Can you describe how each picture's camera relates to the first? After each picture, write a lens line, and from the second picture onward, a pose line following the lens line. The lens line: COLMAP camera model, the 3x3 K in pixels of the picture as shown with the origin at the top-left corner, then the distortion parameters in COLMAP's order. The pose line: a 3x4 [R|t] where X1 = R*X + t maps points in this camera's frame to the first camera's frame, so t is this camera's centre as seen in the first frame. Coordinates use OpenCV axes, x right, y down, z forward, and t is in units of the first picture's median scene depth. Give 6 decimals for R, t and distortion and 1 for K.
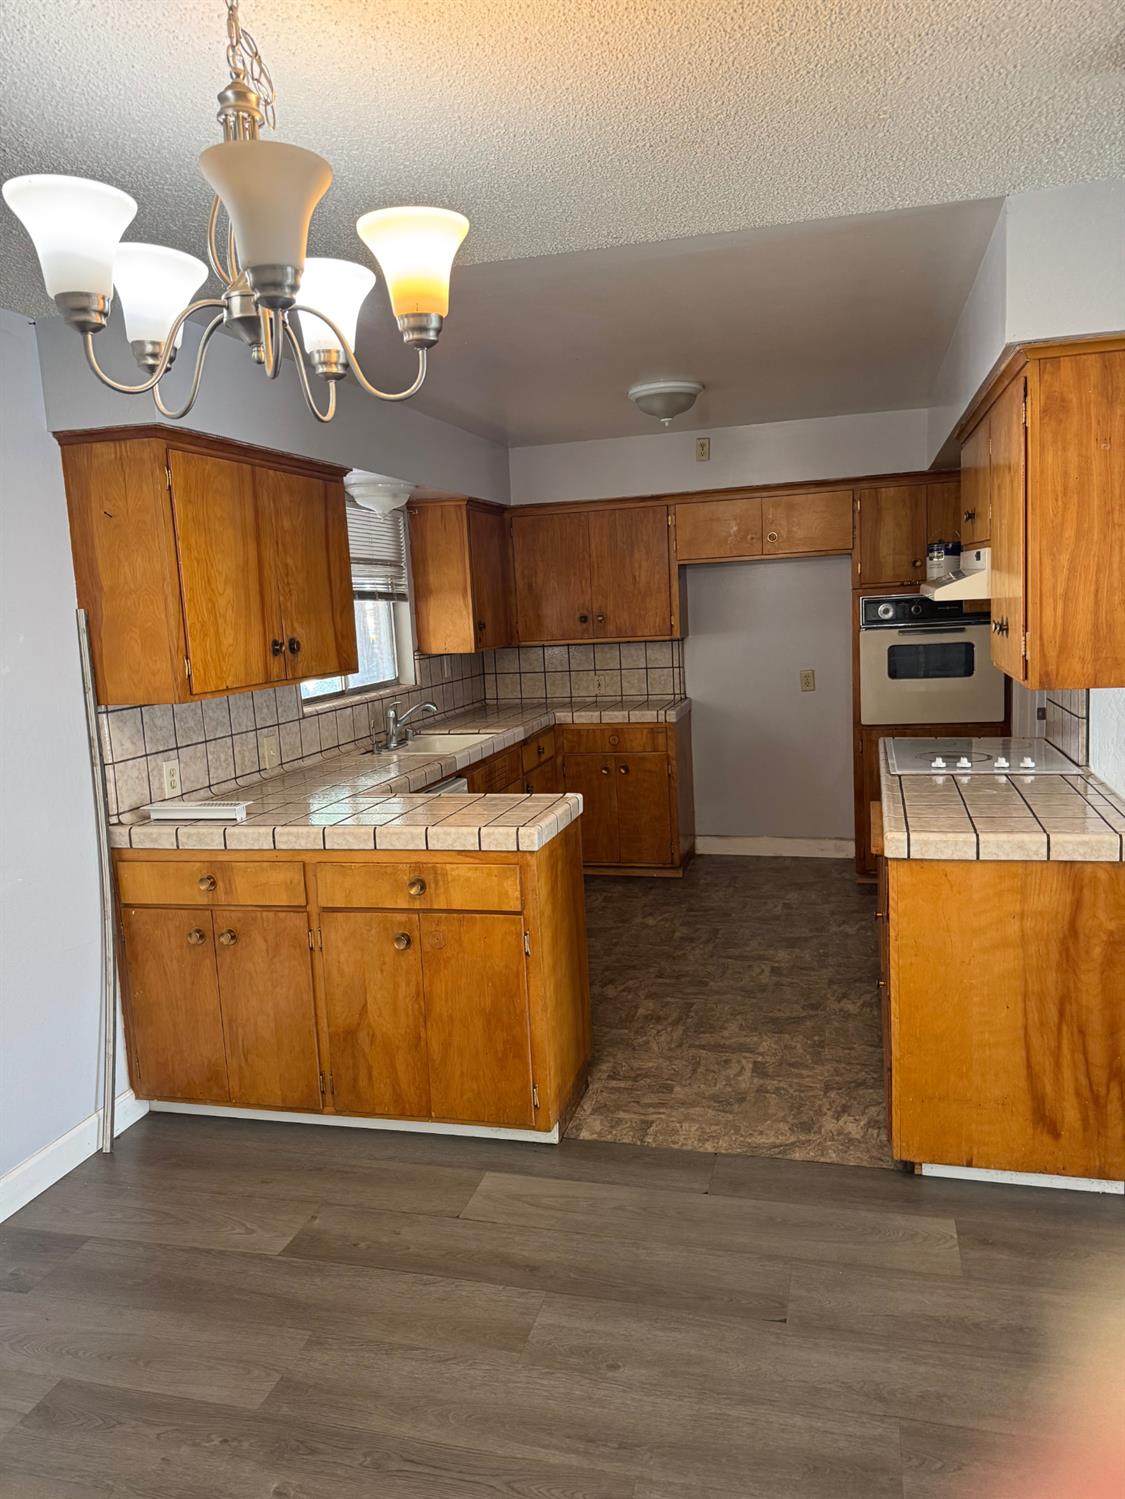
lens RADIAL K [[1065.2, 0, 558.5], [0, 1065.2, 747.9], [0, 0, 1]] dist [0.047360, -0.001561]
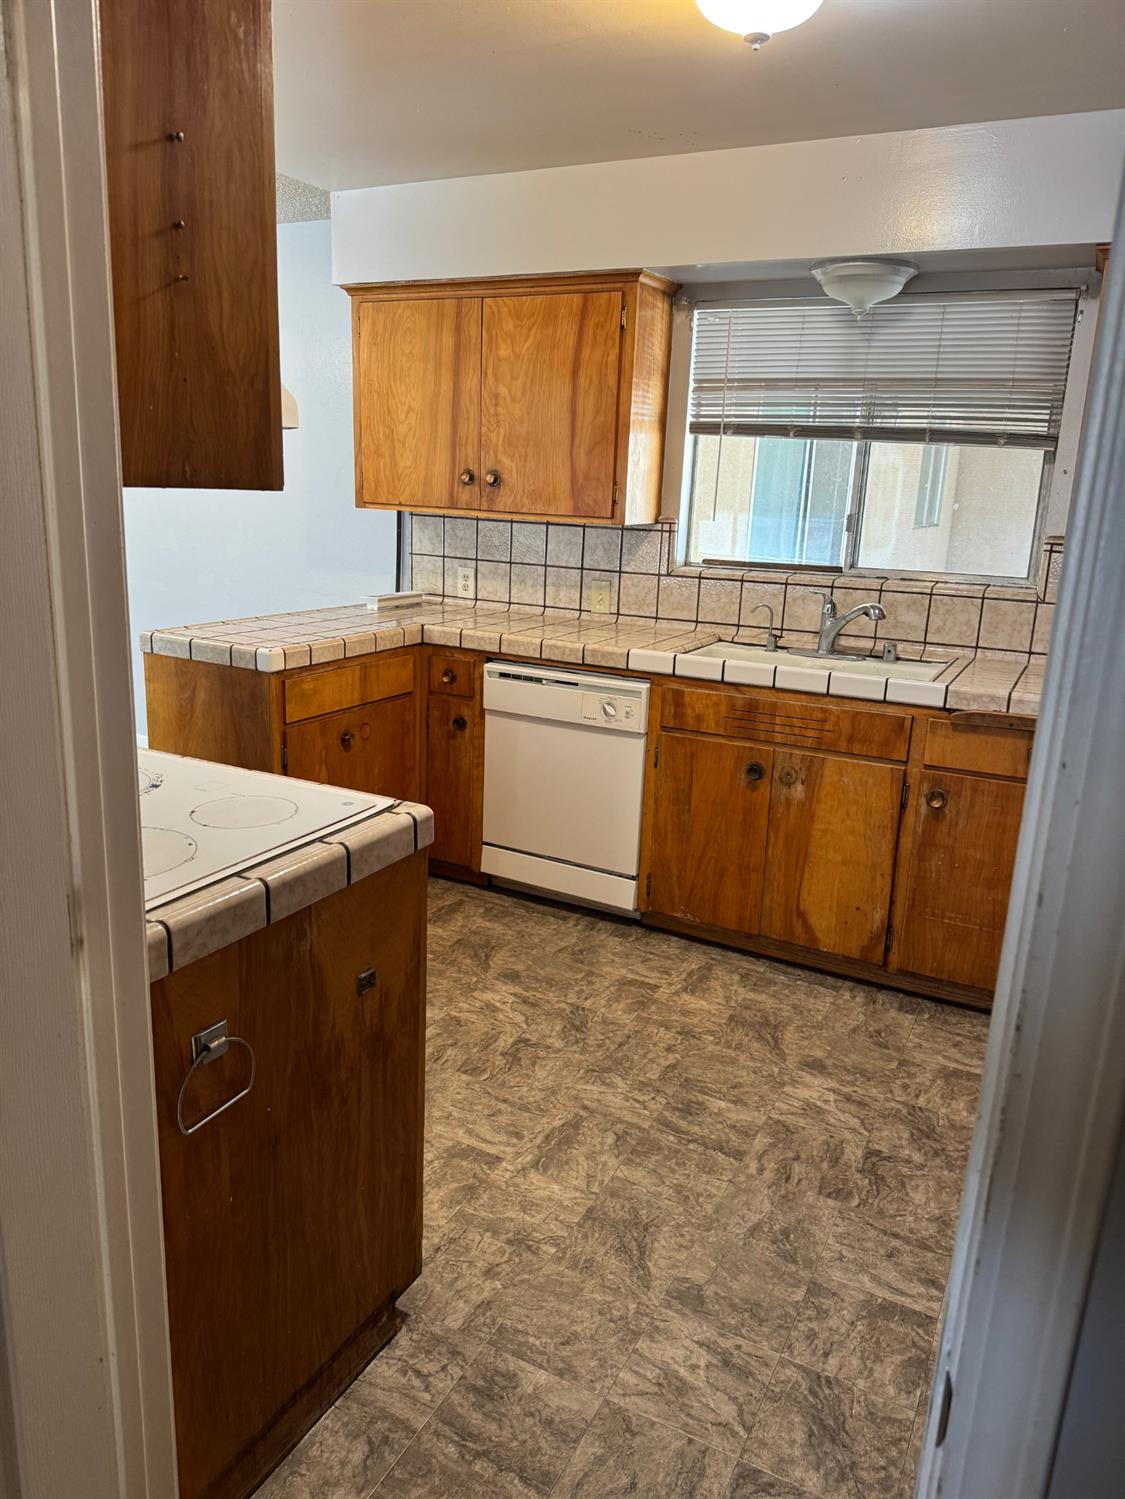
lens RADIAL K [[1065.2, 0, 555.7], [0, 1065.2, 747.4], [0, 0, 1]] dist [0.047360, -0.001561]
pose [[-0.232944, 0.275834, -0.932552, 0.756575], [-0.163425, 0.934192, 0.317141, -0.187527], [0.958660, 0.226278, -0.172536, 1.285937]]
